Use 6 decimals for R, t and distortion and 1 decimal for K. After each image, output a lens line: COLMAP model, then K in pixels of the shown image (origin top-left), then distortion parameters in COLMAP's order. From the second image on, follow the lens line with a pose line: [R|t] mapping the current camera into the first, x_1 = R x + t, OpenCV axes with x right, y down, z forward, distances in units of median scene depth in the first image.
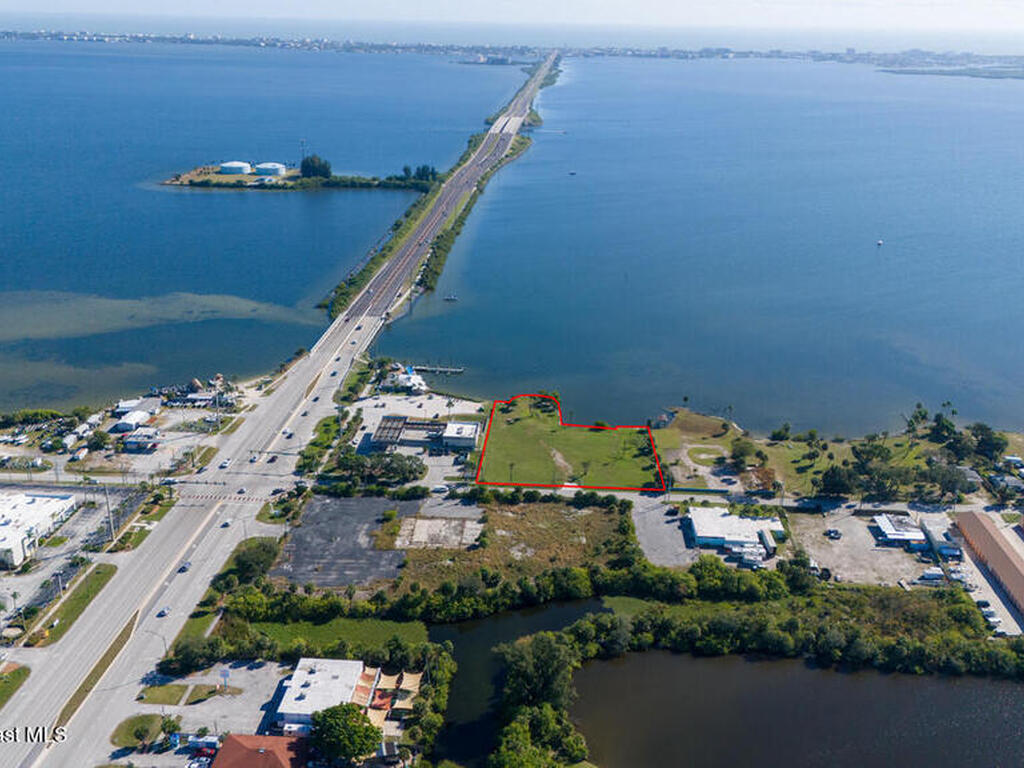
lens RADIAL K [[1000.7, 0, 507.8], [0, 1000.7, 384.8], [0, 0, 1]] dist [0.116970, -0.204500]
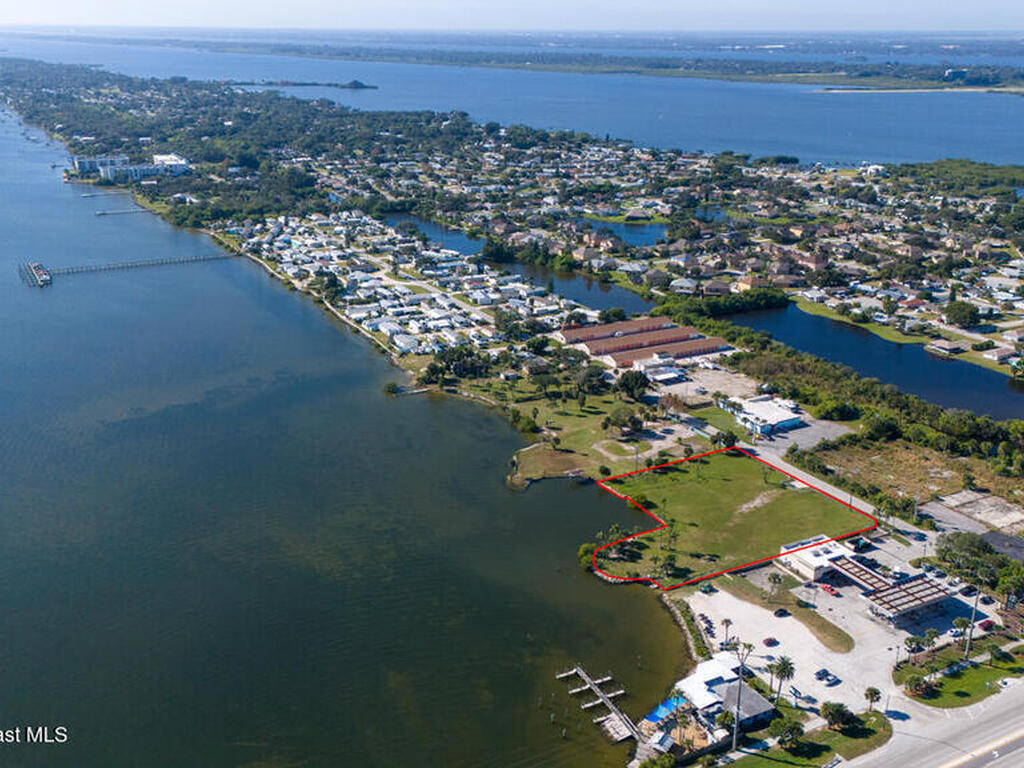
lens RADIAL K [[1000.7, 0, 507.8], [0, 1000.7, 384.8], [0, 0, 1]] dist [0.116970, -0.204500]
pose [[-0.531589, -0.303501, 0.790759, -0.441143], [0.275626, 0.820798, 0.500320, -0.450892], [-0.800901, 0.483919, -0.352674, 1.320263]]
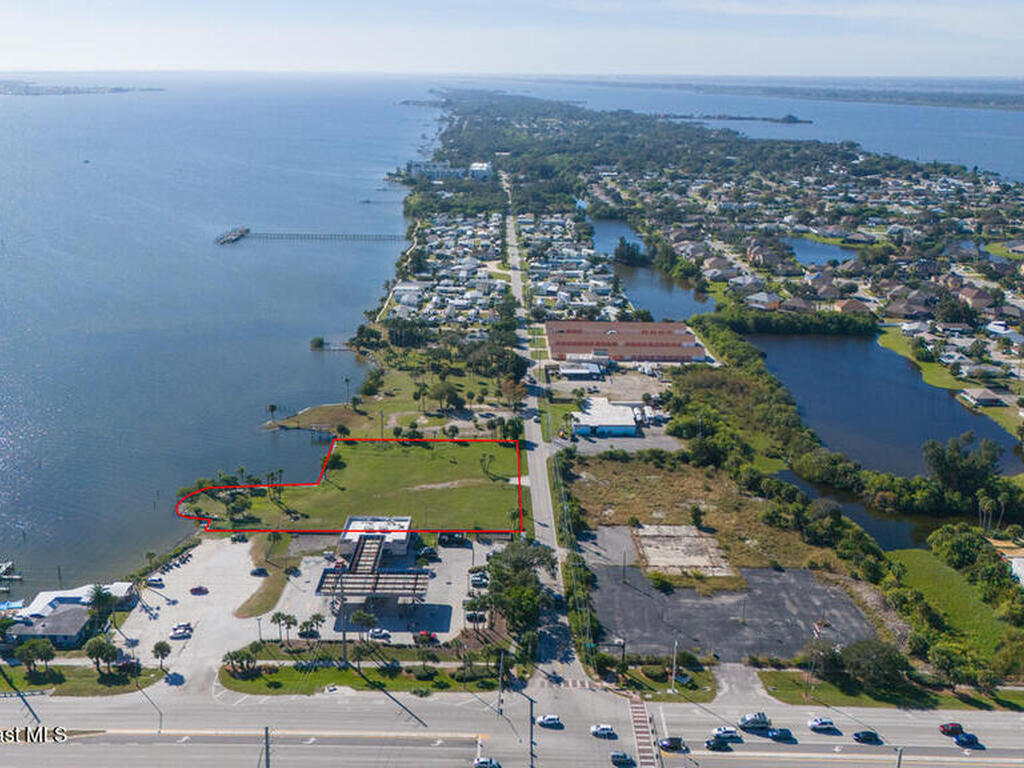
lens RADIAL K [[1000.7, 0, 507.8], [0, 1000.7, 384.8], [0, 0, 1]] dist [0.116970, -0.204500]
pose [[-0.060683, -0.314870, 0.947193, -0.590135], [0.332123, 0.888501, 0.316637, -0.196613], [-0.941282, 0.333799, 0.050659, 0.830771]]
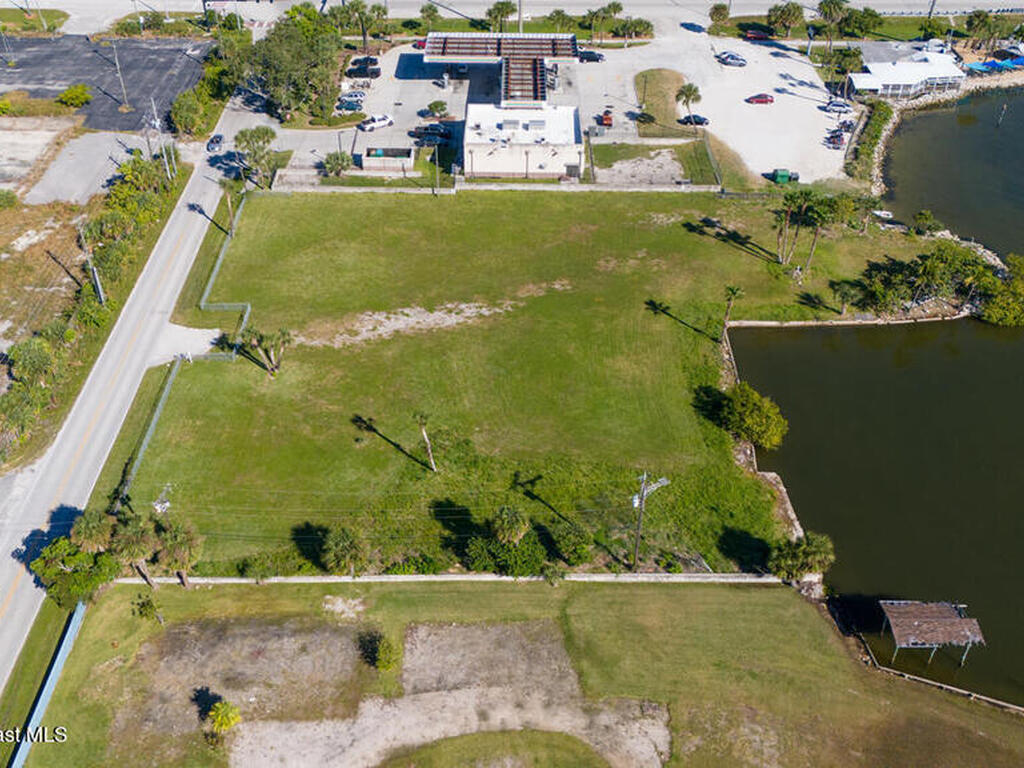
lens RADIAL K [[1000.7, 0, 507.8], [0, 1000.7, 384.8], [0, 0, 1]] dist [0.116970, -0.204500]
pose [[0.061436, 0.599418, -0.798075, 0.271567], [-0.351242, 0.761424, 0.544852, -0.070985], [0.934267, 0.246844, 0.257319, 0.894312]]
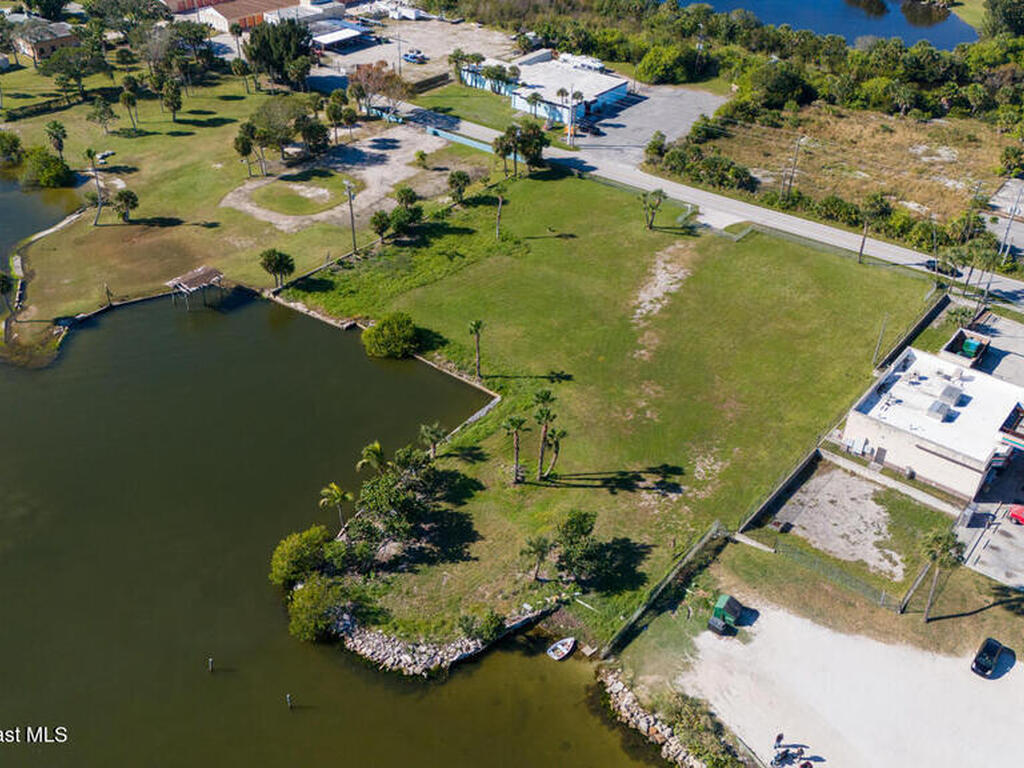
lens RADIAL K [[1000.7, 0, 507.8], [0, 1000.7, 384.8], [0, 0, 1]] dist [0.116970, -0.204500]
pose [[-0.822951, -0.350023, 0.447477, -0.066504], [0.153936, 0.620804, 0.768704, -0.164954], [-0.546859, 0.701489, -0.457010, 1.130915]]
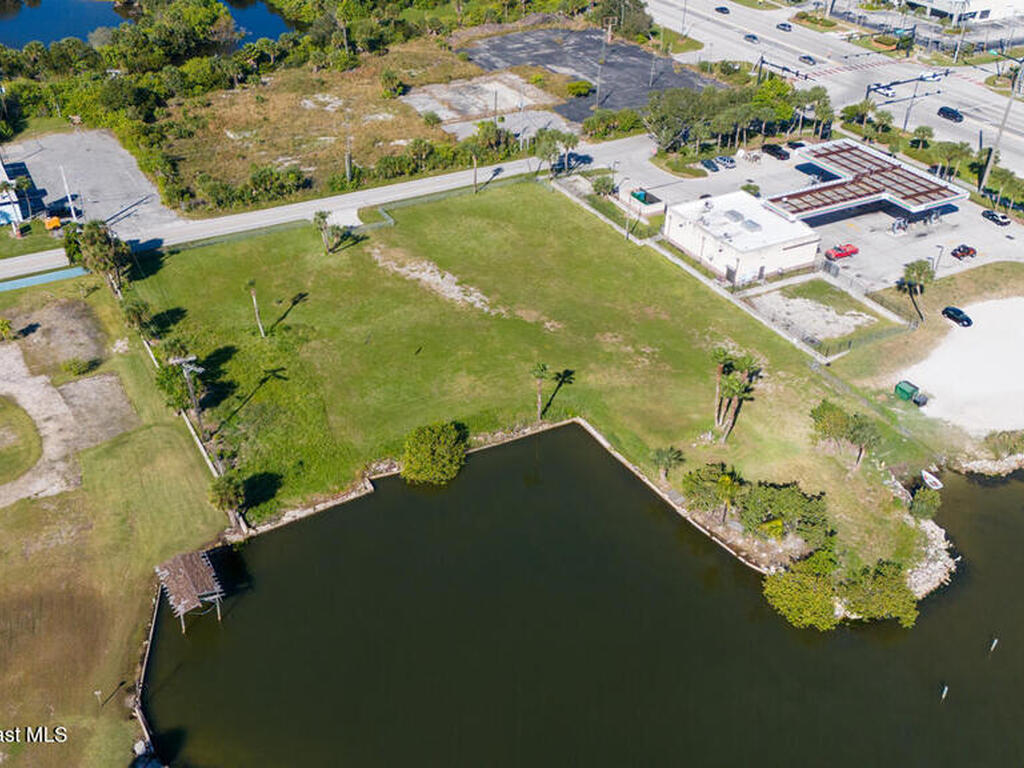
lens RADIAL K [[1000.7, 0, 507.8], [0, 1000.7, 384.8], [0, 0, 1]] dist [0.116970, -0.204500]
pose [[-0.842336, 0.272553, -0.464957, 0.186499], [-0.218186, 0.616400, 0.756602, -0.156053], [0.492813, 0.738760, -0.459748, 1.116435]]
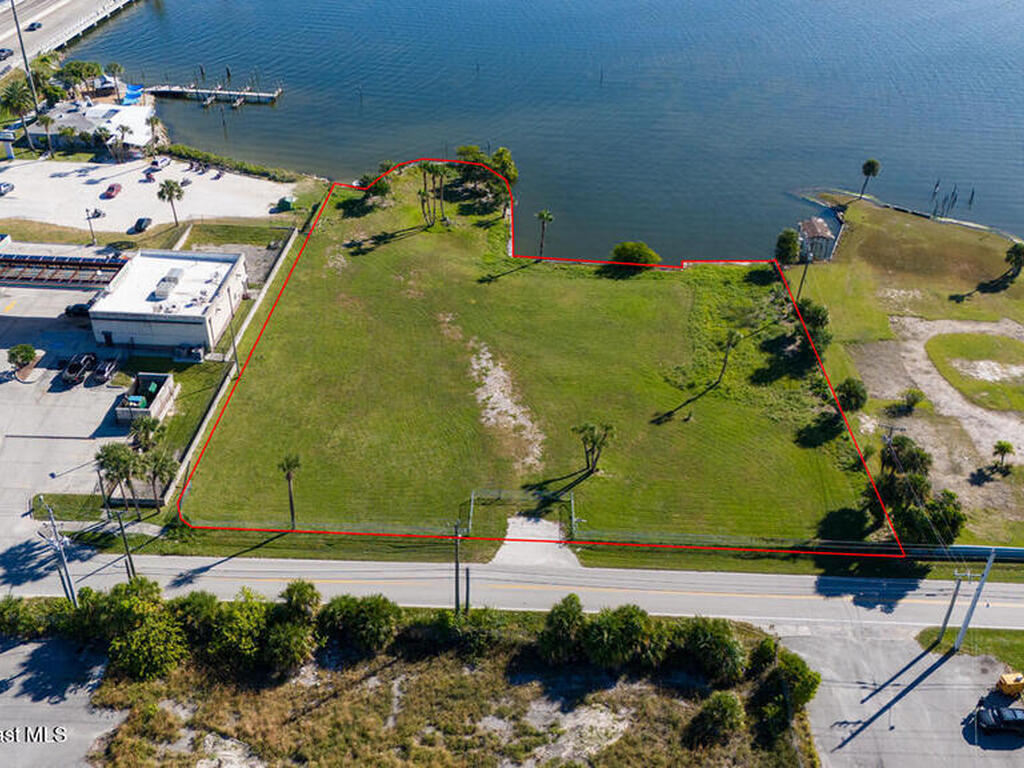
lens RADIAL K [[1000.7, 0, 507.8], [0, 1000.7, 384.8], [0, 0, 1]] dist [0.116970, -0.204500]
pose [[0.999854, -0.007221, 0.015492, 0.046534], [0.003414, 0.972490, 0.232920, 0.004621], [-0.016748, -0.232834, 0.972372, 0.675968]]
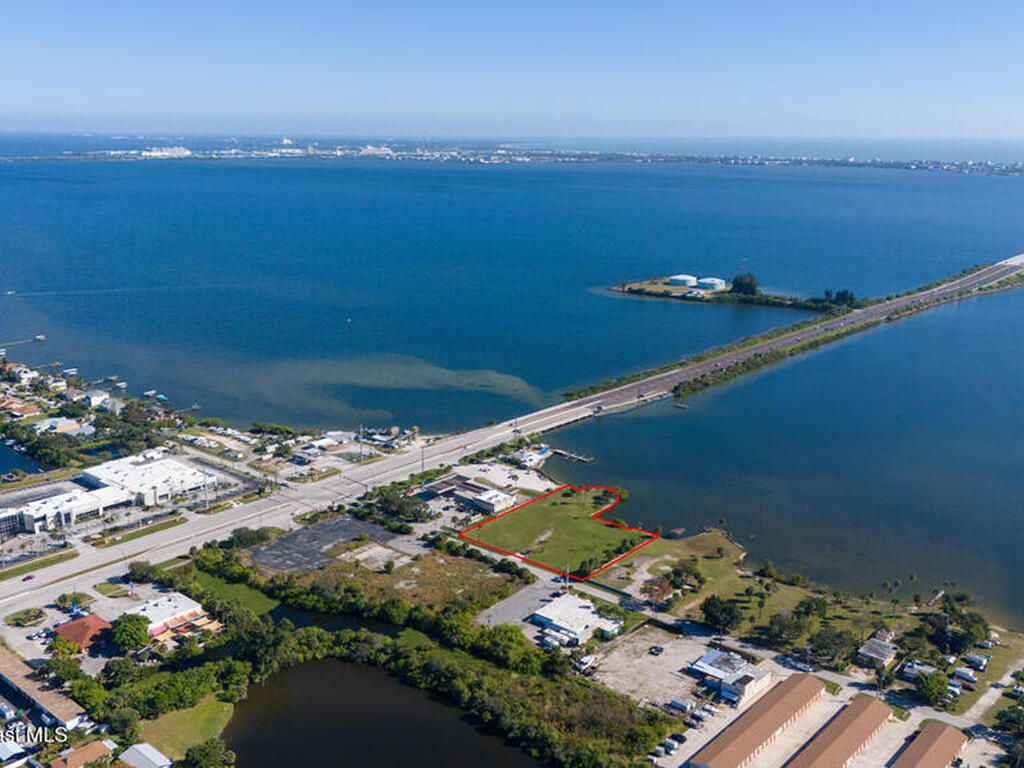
lens RADIAL K [[1000.7, 0, 507.8], [0, 1000.7, 384.8], [0, 0, 1]] dist [0.116970, -0.204500]
pose [[0.796540, 0.137820, -0.588667, 0.622594], [-0.201875, 0.978418, -0.044093, -0.034247], [0.569886, 0.153959, 0.807172, 0.028421]]
